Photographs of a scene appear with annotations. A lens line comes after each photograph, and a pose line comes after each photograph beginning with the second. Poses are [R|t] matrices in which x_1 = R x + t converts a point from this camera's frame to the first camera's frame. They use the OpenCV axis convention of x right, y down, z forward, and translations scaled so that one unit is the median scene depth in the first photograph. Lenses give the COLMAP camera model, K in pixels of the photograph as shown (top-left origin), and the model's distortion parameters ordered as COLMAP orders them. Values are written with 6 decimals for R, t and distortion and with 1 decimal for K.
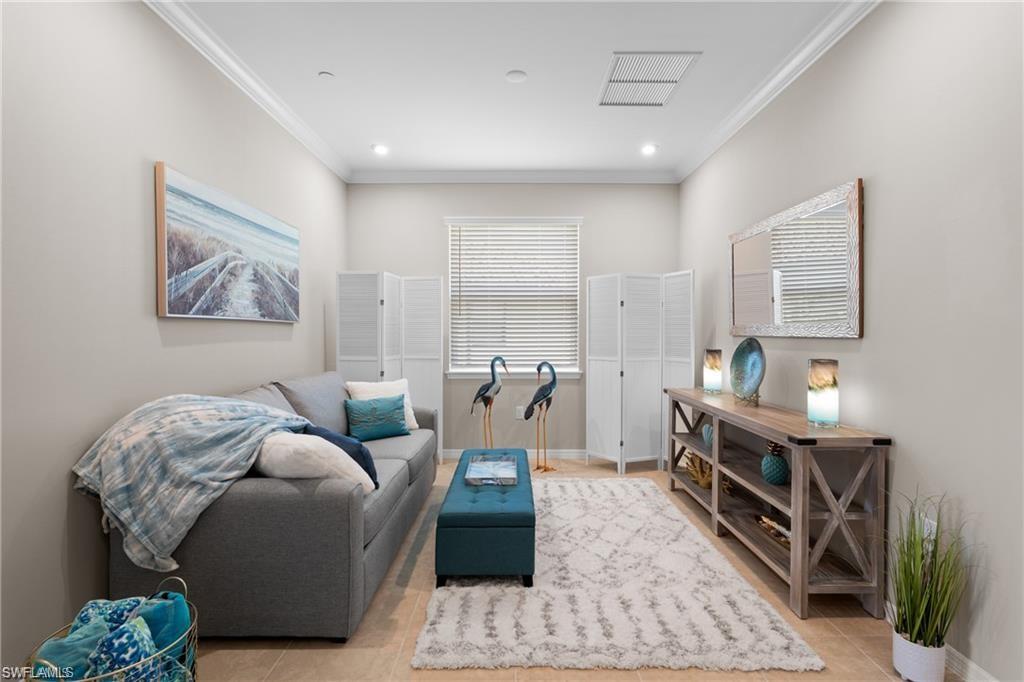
lens RADIAL K [[482.3, 0, 512.0], [0, 482.3, 341.0], [0, 0, 1]] dist [0.002196, 0.001174]
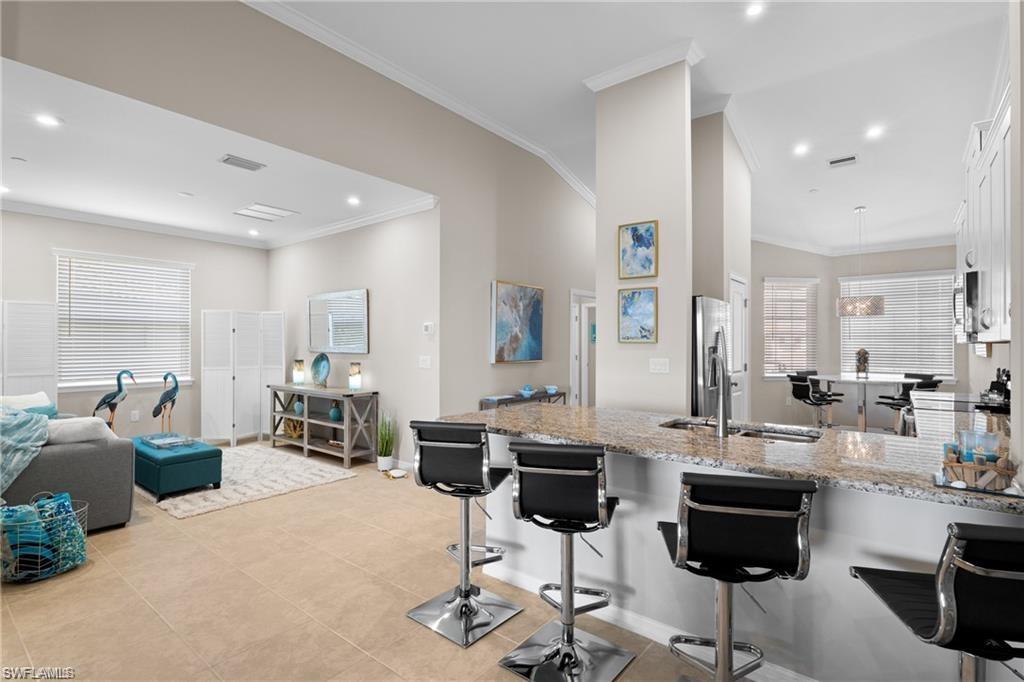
lens RADIAL K [[482.3, 0, 512.0], [0, 482.3, 341.0], [0, 0, 1]] dist [0.002196, 0.001174]
pose [[0.628074, 0.002149, 0.778151, -0.566348], [0.014728, 0.999784, -0.014649, -0.016852], [-0.778015, 0.020662, 0.627906, -0.862850]]
